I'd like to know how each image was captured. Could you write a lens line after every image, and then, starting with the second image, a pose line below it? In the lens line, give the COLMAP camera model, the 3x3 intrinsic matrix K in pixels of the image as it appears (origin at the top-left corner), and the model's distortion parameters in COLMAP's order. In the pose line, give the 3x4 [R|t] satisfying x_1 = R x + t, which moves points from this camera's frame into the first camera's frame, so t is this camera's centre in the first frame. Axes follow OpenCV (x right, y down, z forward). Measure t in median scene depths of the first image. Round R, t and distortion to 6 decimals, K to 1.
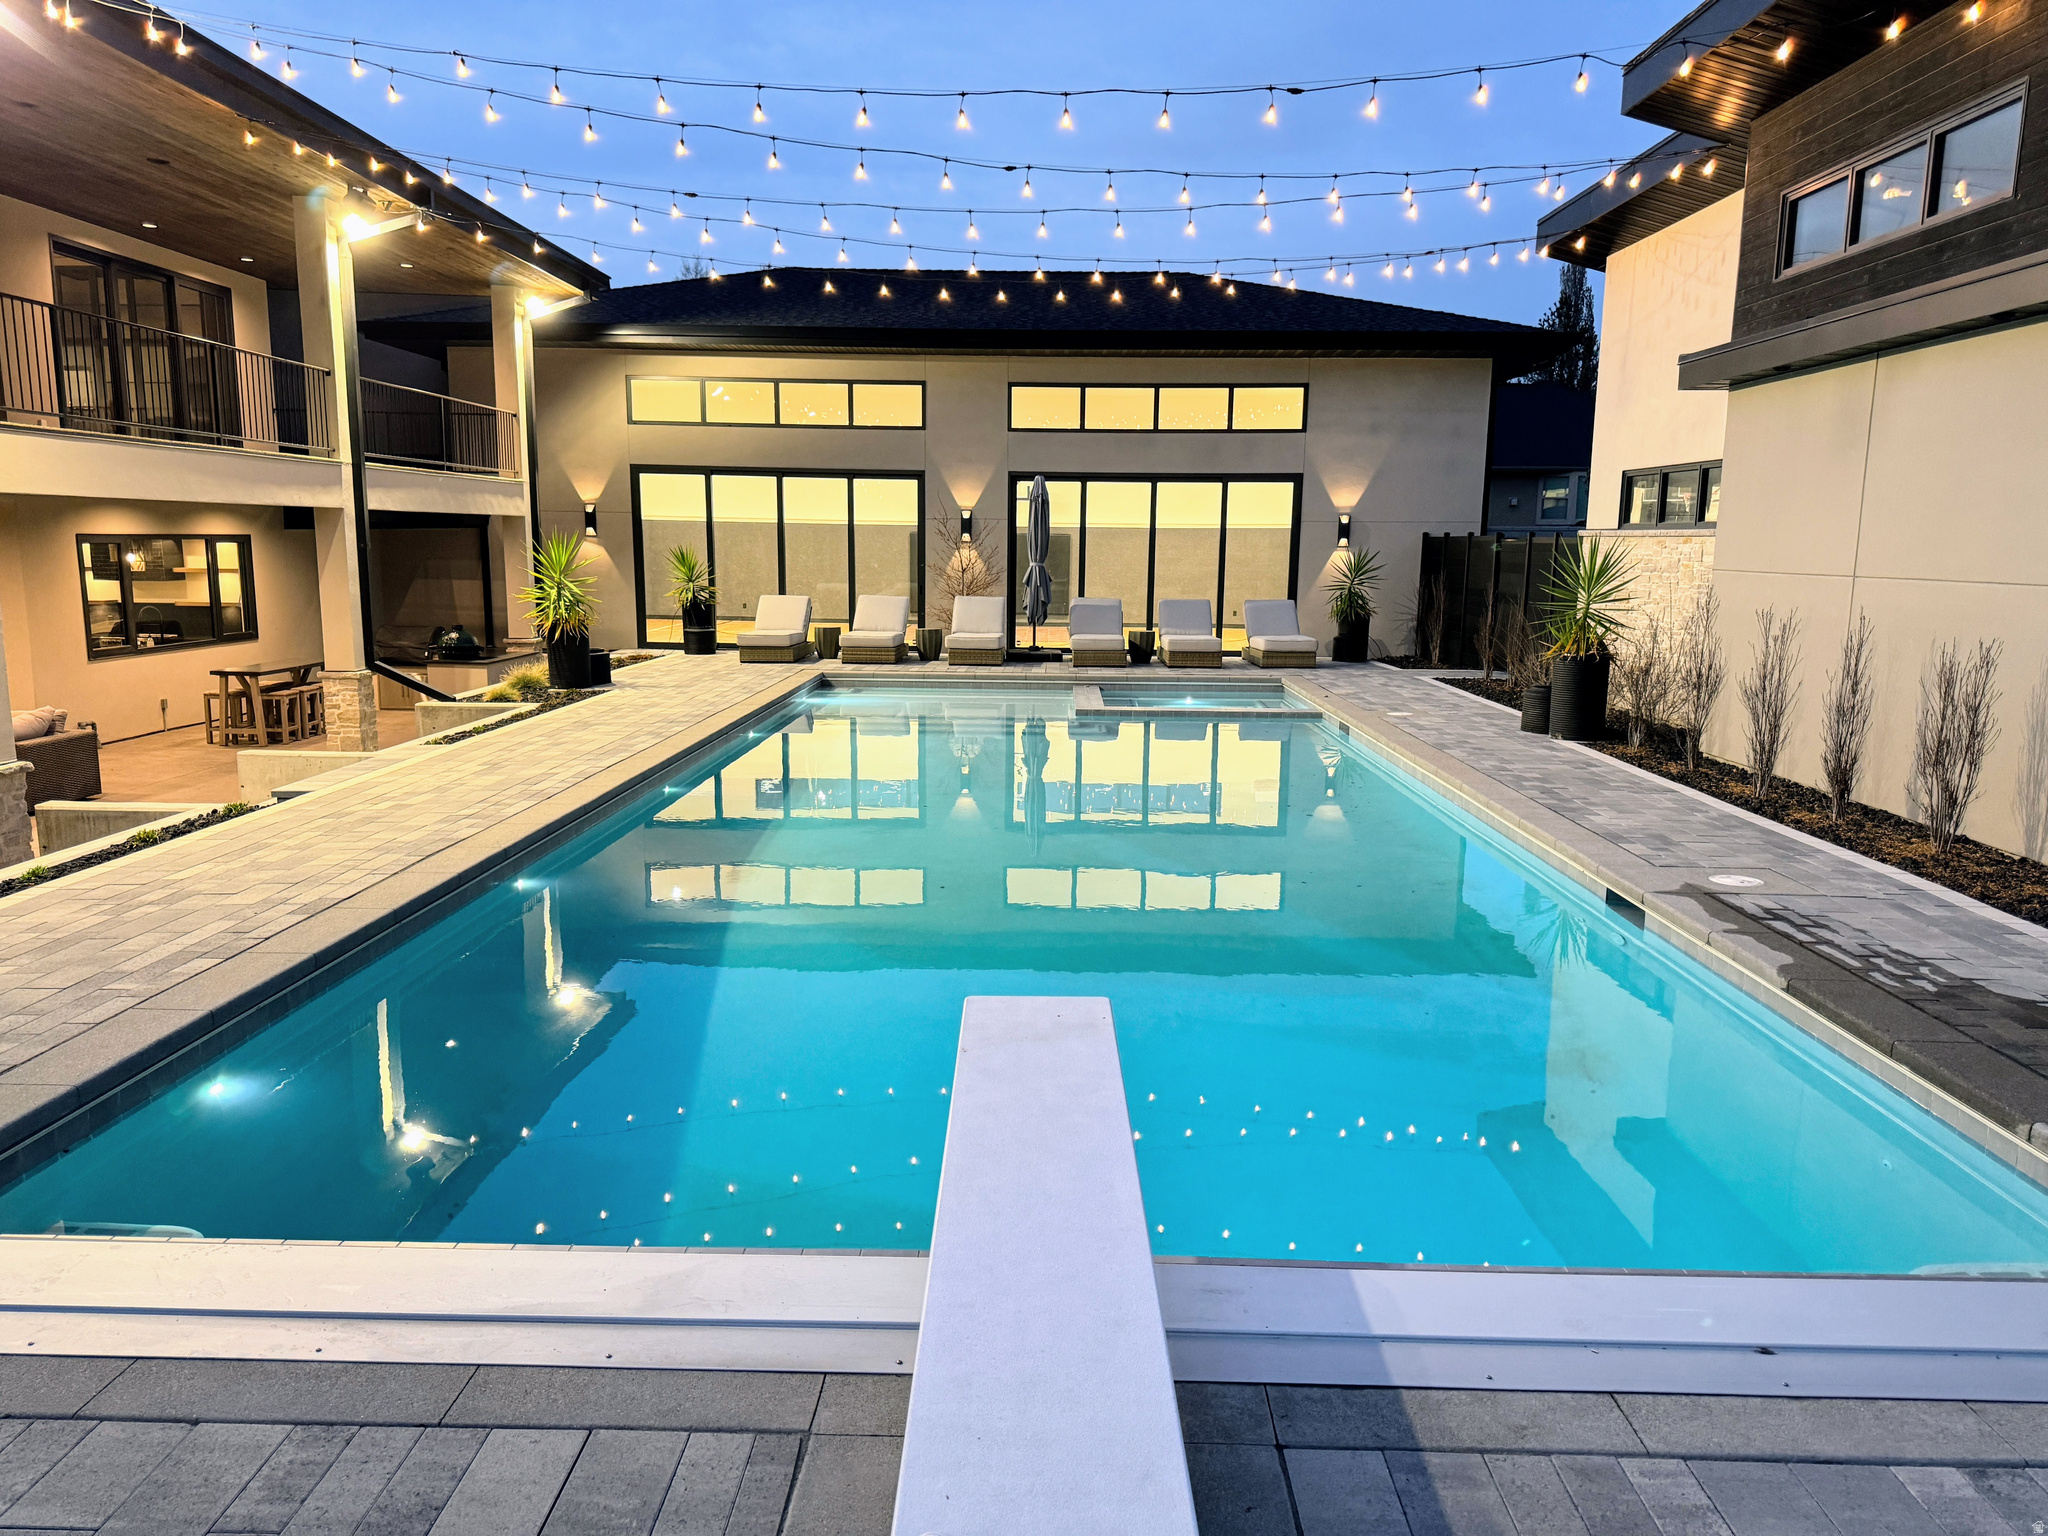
lens RADIAL K [[1437.5, 0, 1019.8], [0, 1437.5, 778.3], [0, 0, 1]] dist [0.110064, -0.142989]
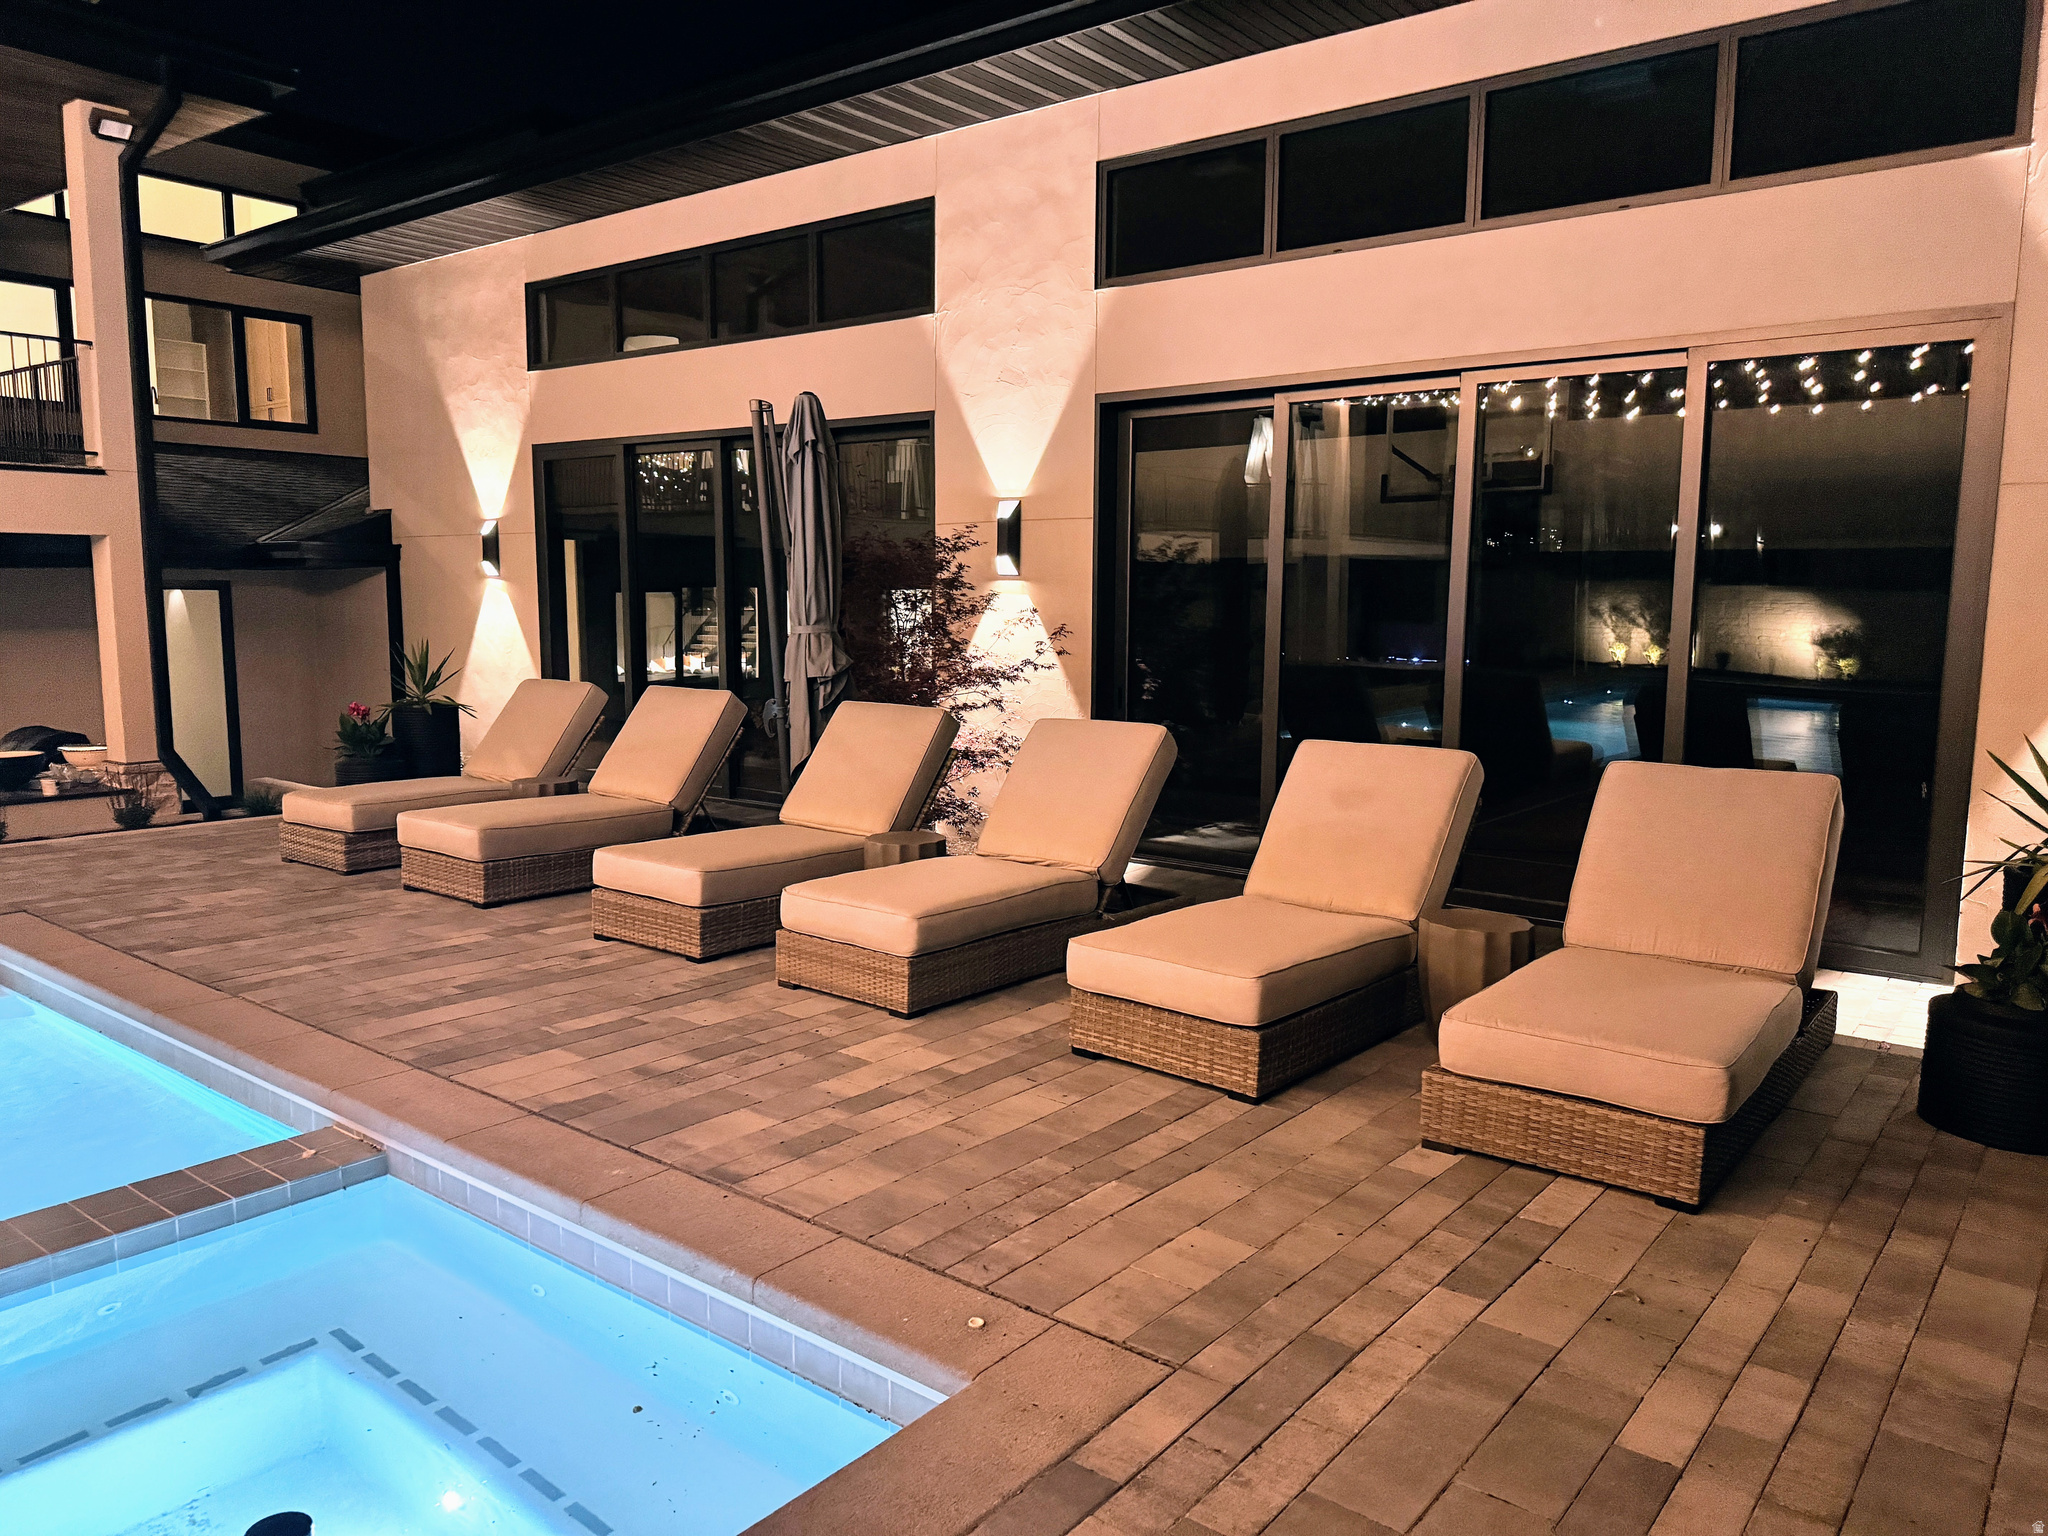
lens RADIAL K [[1437.5, 0, 1019.8], [0, 1437.5, 778.3], [0, 0, 1]] dist [0.110064, -0.142989]
pose [[0.795697, 0.070701, -0.601554, 0.302207], [-0.093854, 0.995560, -0.007134, -0.144249], [0.598379, 0.062135, 0.798800, 0.939300]]
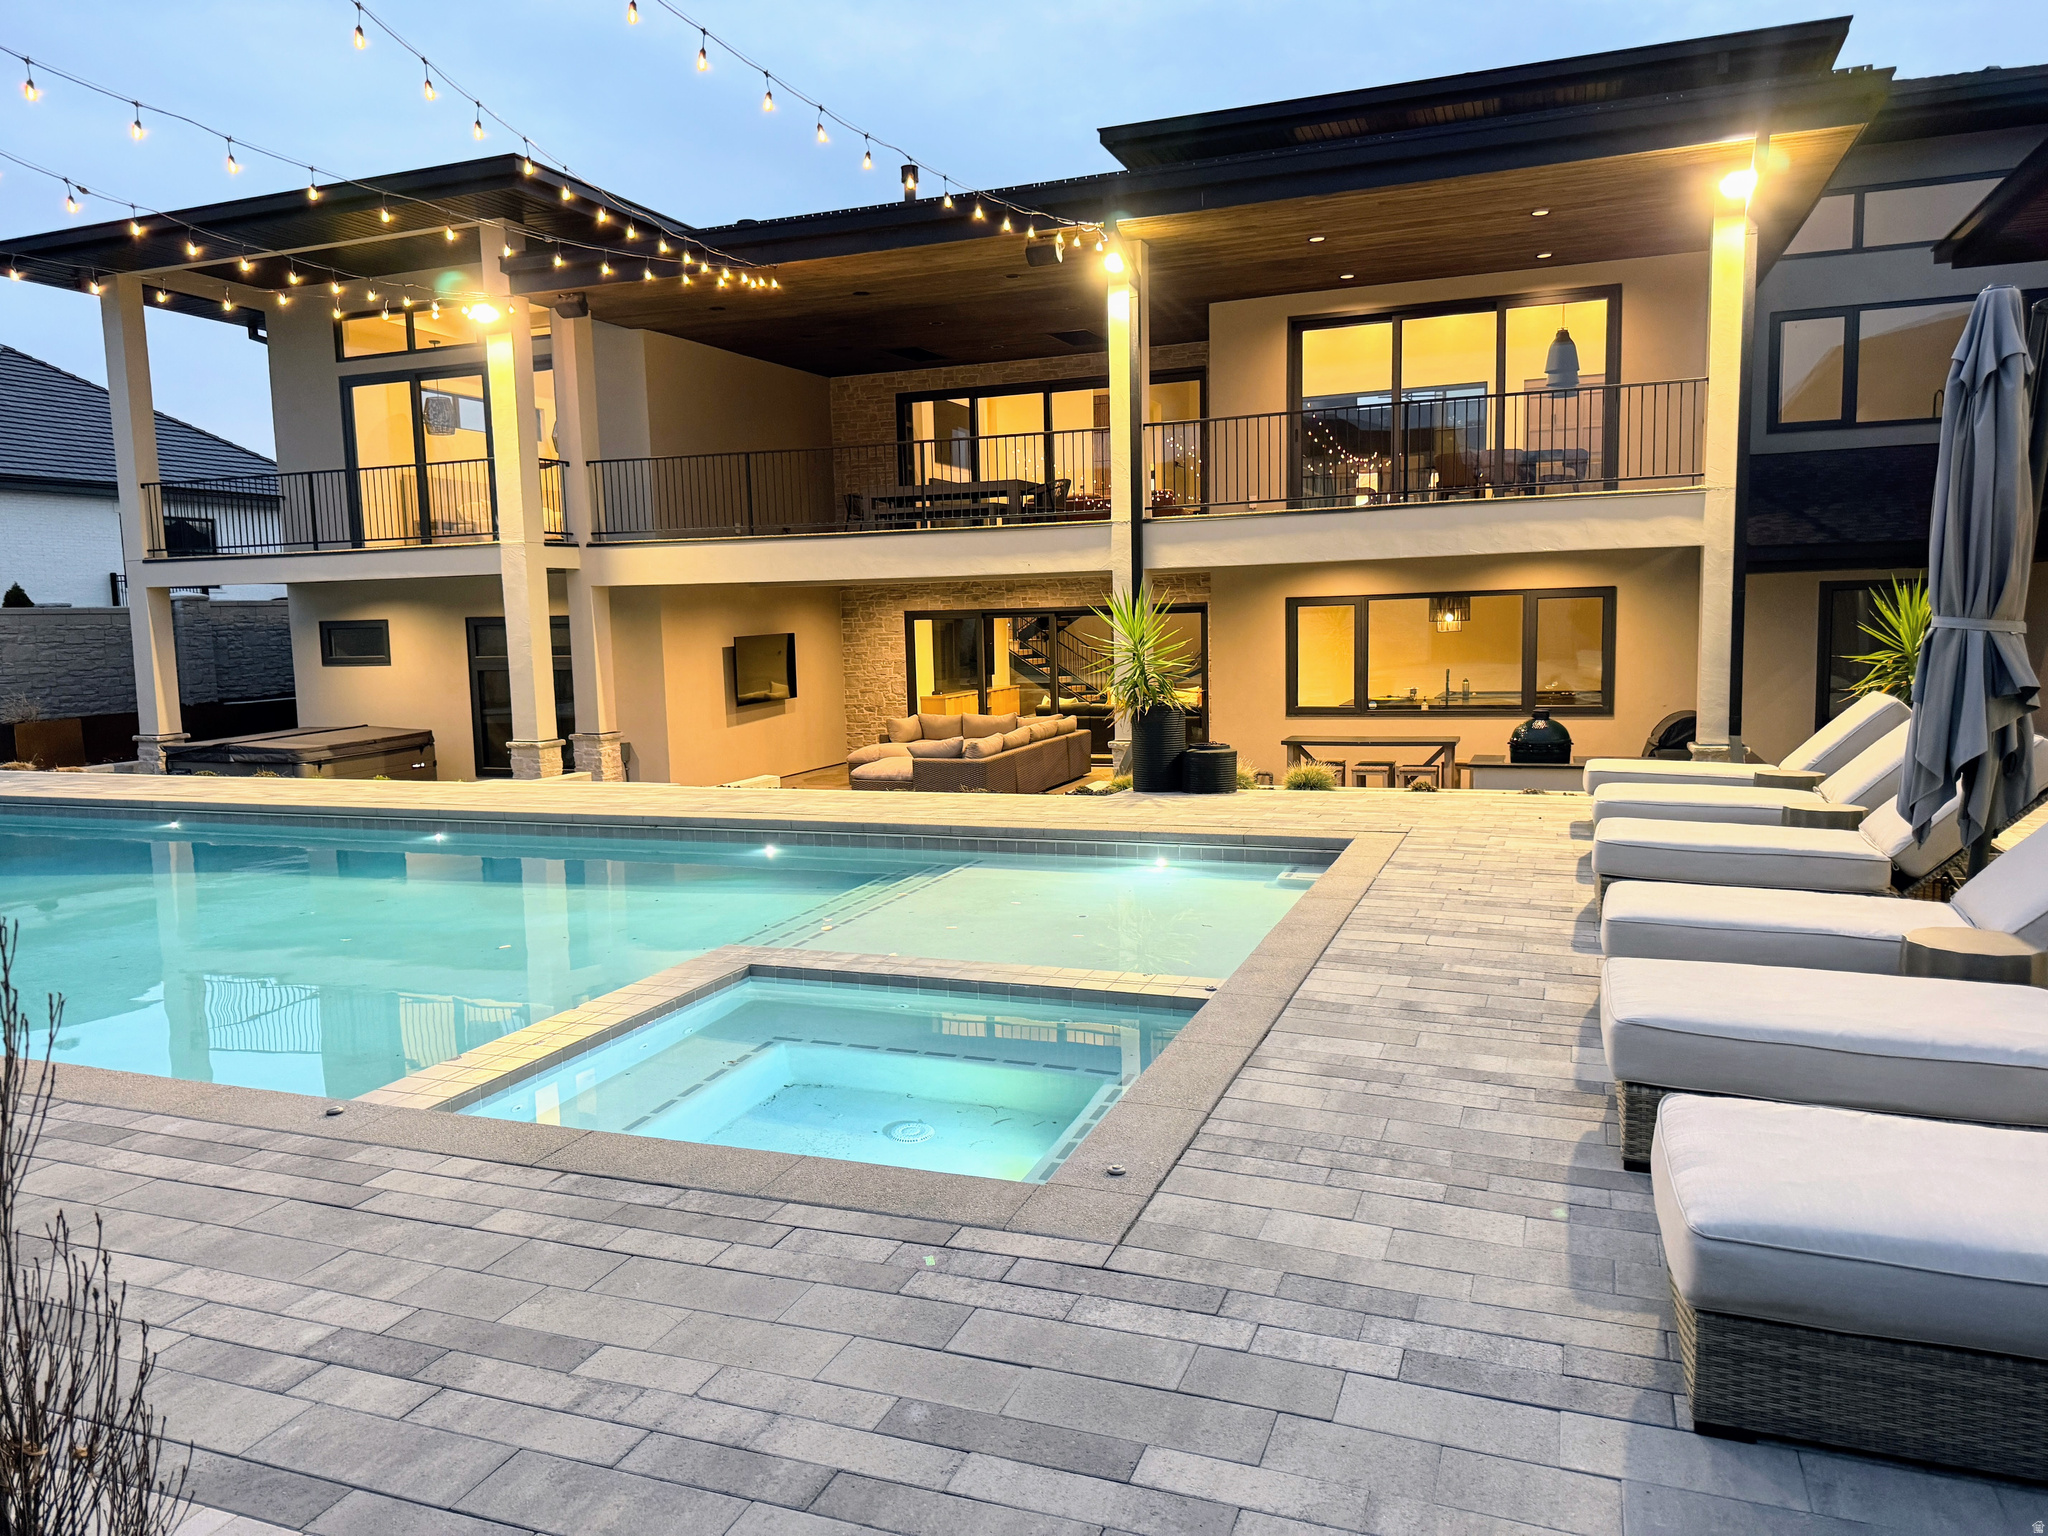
lens RADIAL K [[1437.2, 0, 1020.9], [0, 1437.2, 774.7], [0, 0, 1]] dist [0.101040, -0.182002]
pose [[-0.334651, 0.101007, -0.936913, 0.404223], [-0.134213, 0.978994, 0.153482, -0.170680], [0.932735, 0.177109, -0.314065, 1.131553]]
